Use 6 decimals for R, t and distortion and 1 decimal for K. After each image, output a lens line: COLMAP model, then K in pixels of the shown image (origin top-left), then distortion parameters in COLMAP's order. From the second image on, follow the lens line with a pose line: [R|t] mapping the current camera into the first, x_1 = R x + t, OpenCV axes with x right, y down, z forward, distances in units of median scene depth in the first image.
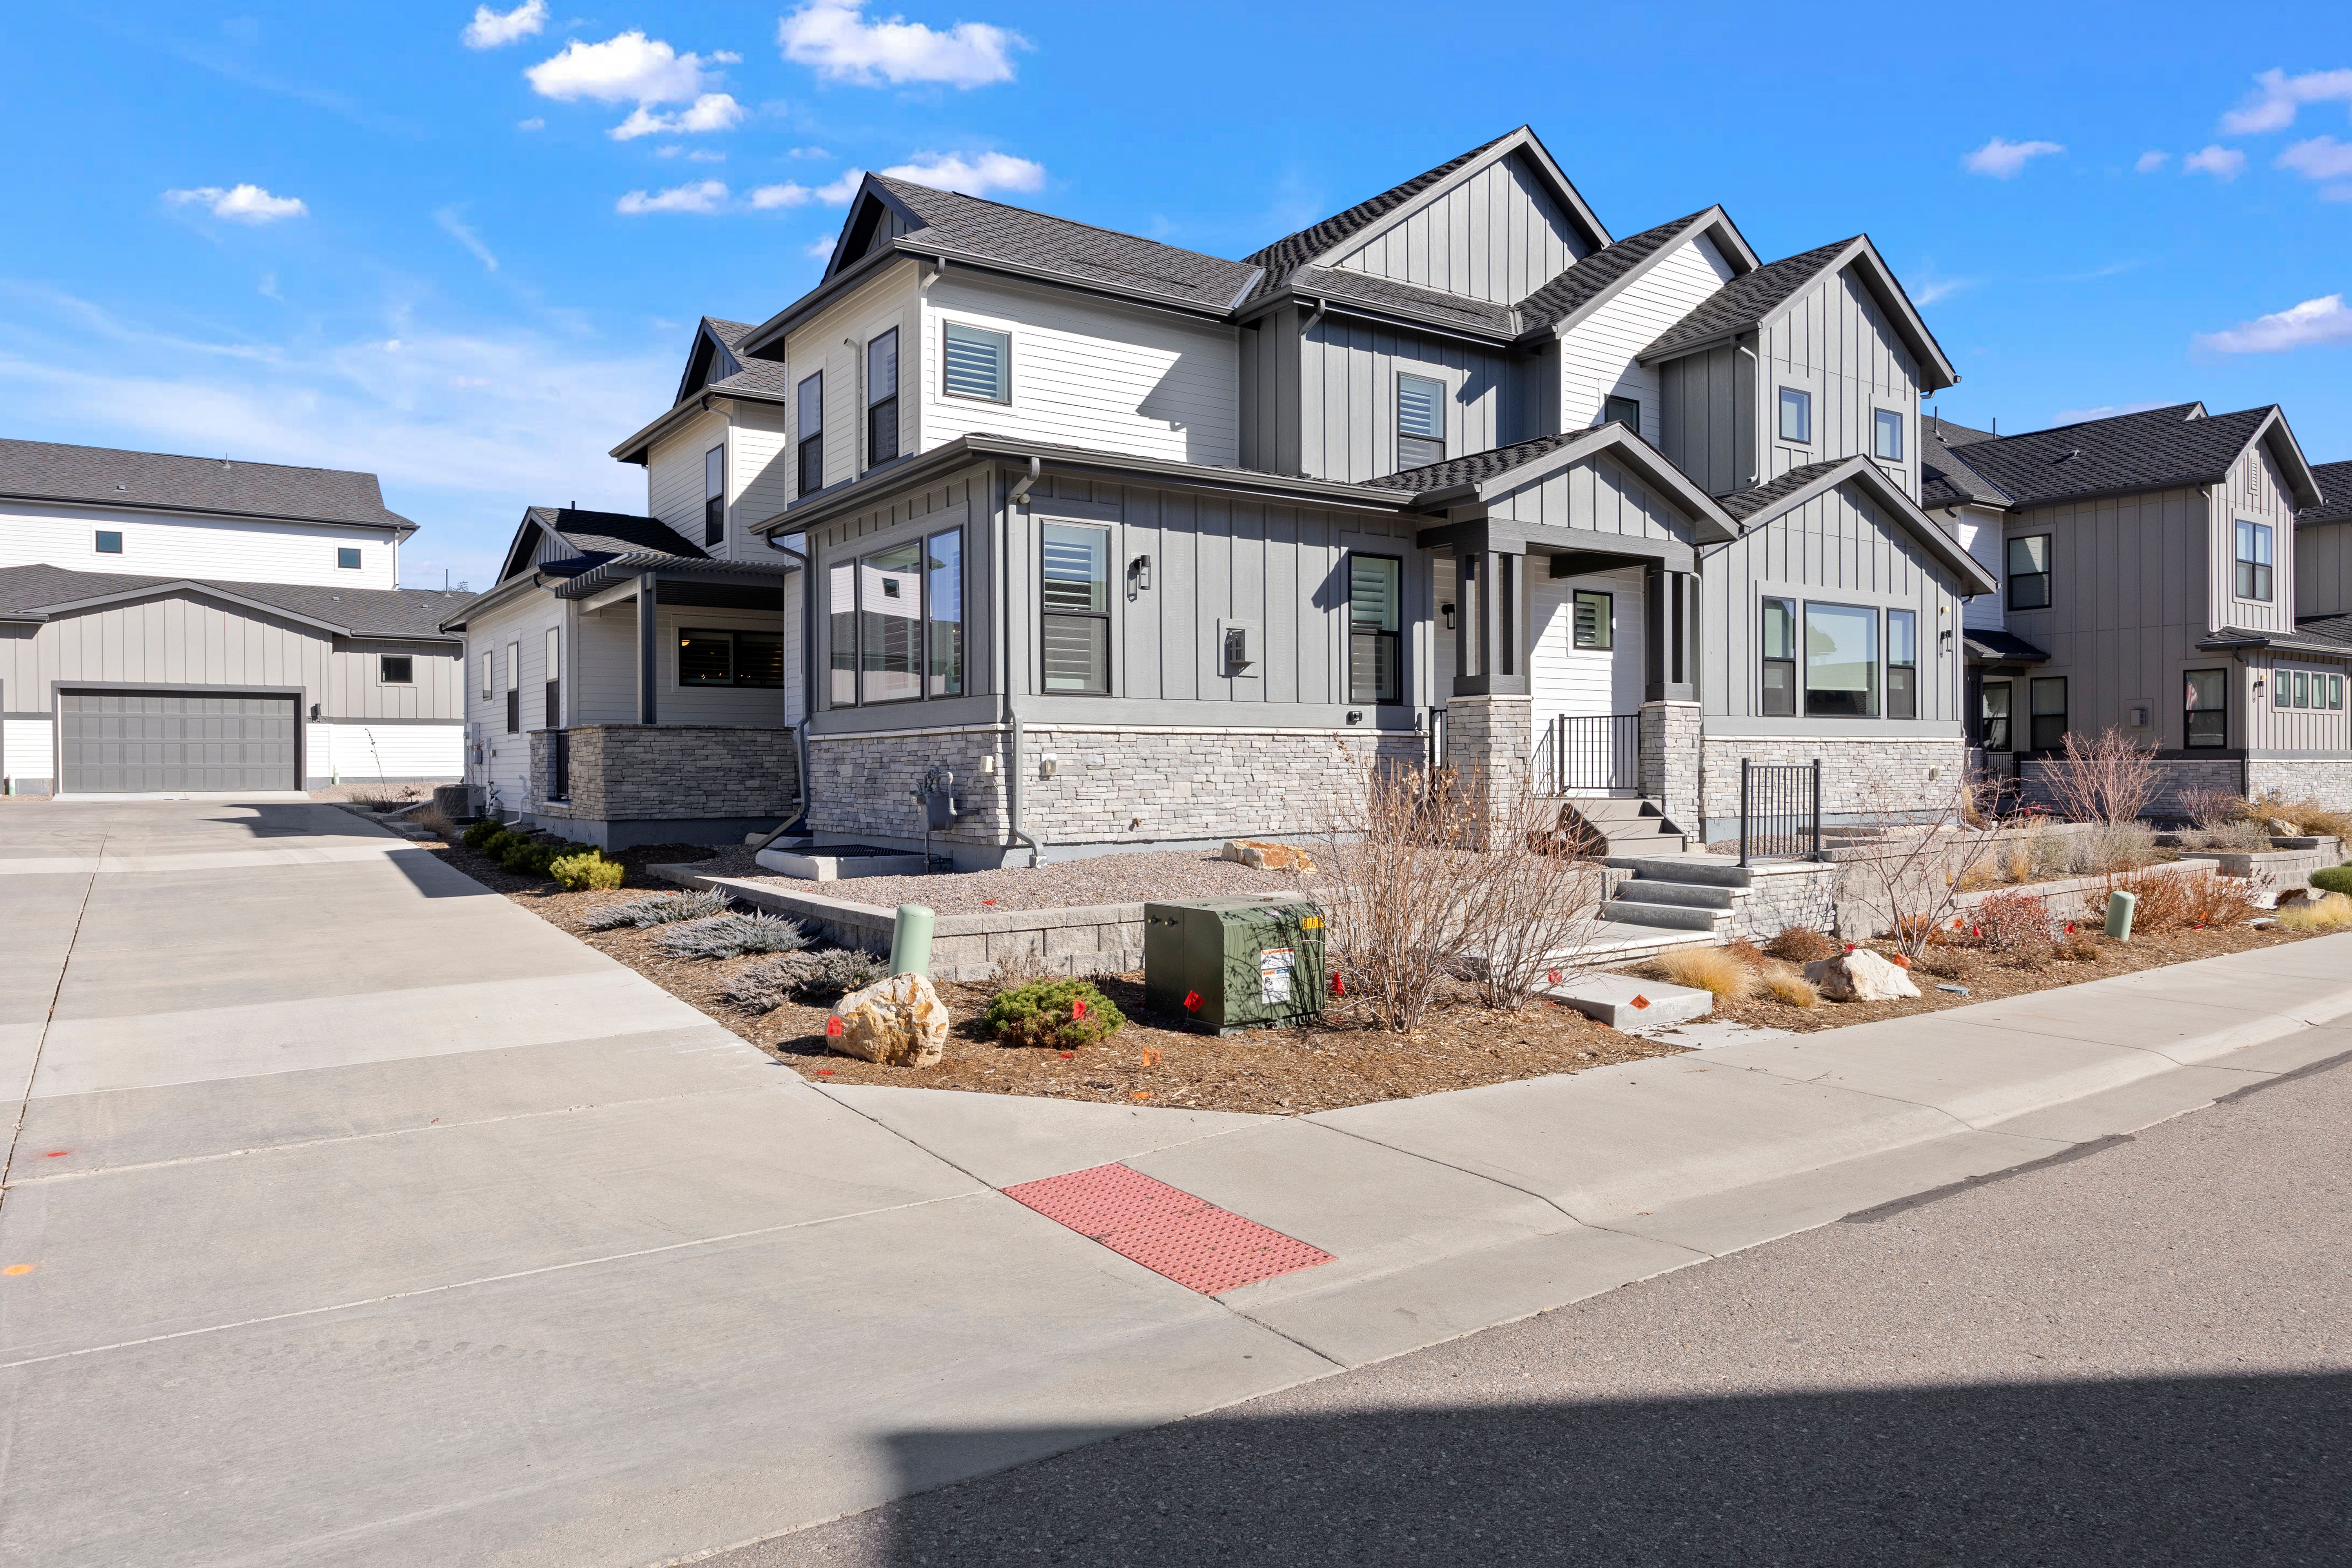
lens RADIAL K [[1515.0, 0, 1158.2], [0, 1515.0, 775.7], [0, 0, 1]] dist [-0.007654, 0.002835]
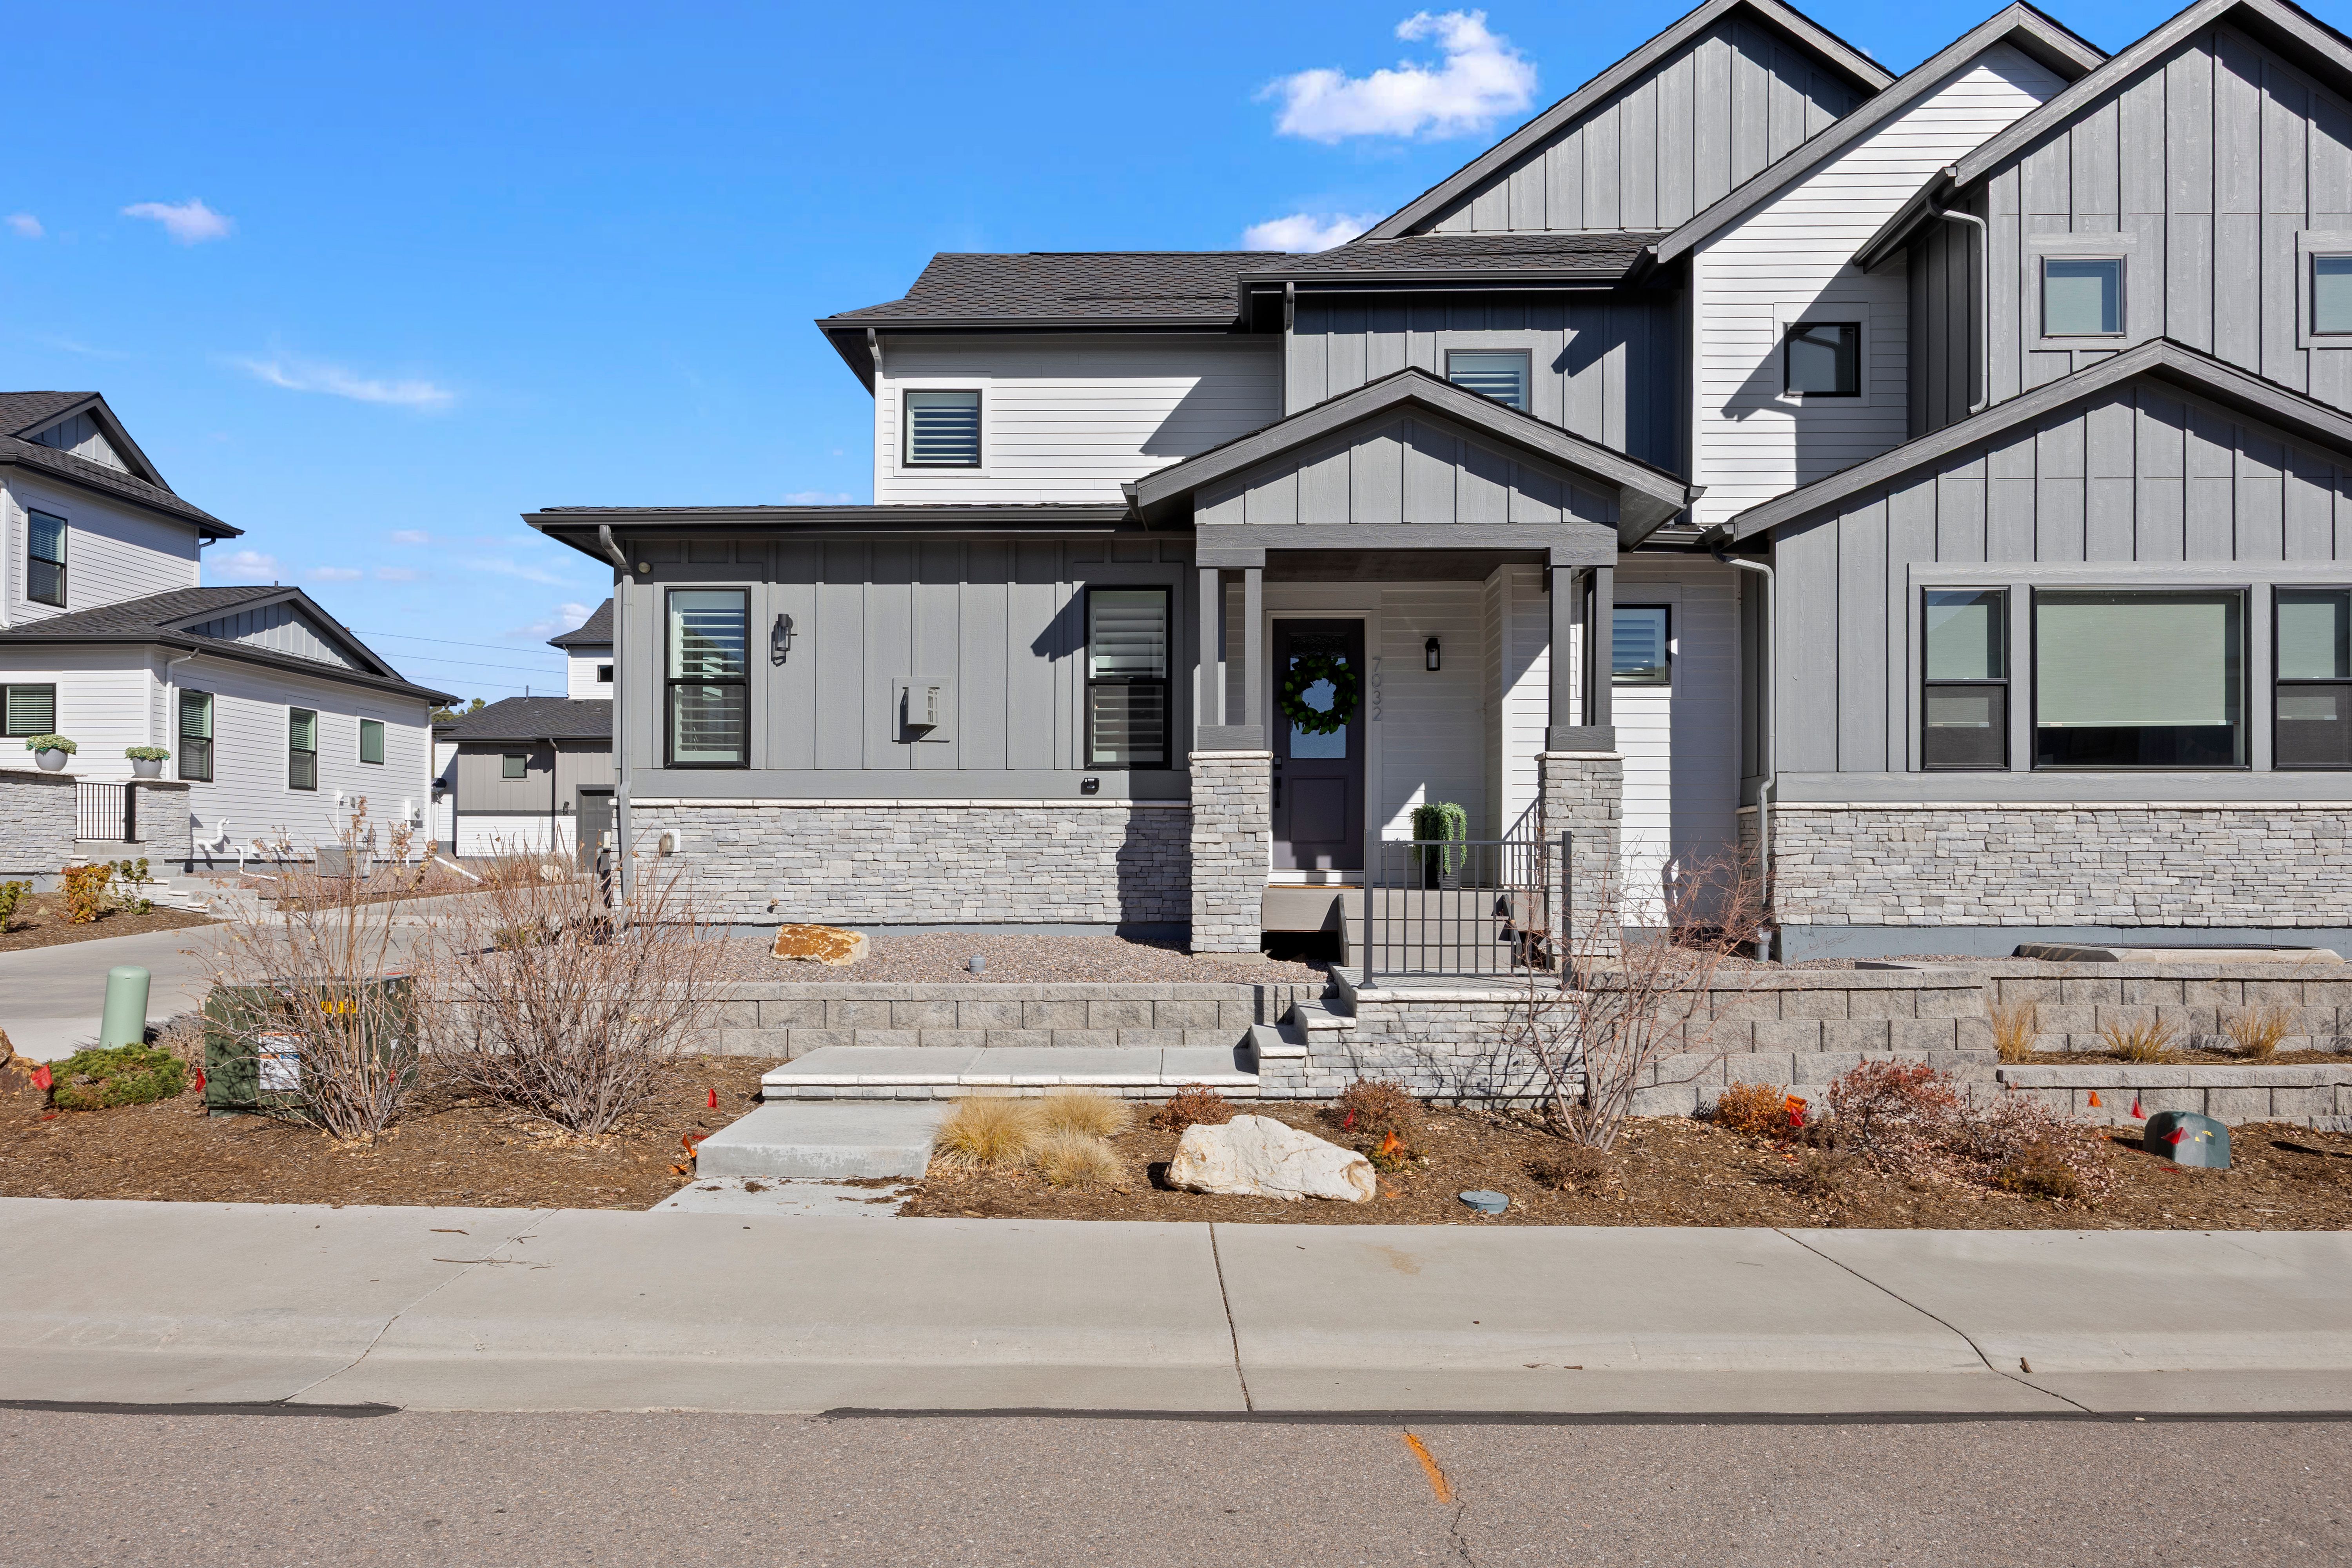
lens RADIAL K [[1515.0, 0, 1086.4], [0, 1515.0, 864.4], [0, 0, 1]] dist [-0.007654, 0.002835]
pose [[0.809720, 0.006187, -0.586784, 0.616386], [-0.008680, 0.999961, -0.001434, 0.006002], [0.586753, 0.006254, 0.809742, 0.328872]]
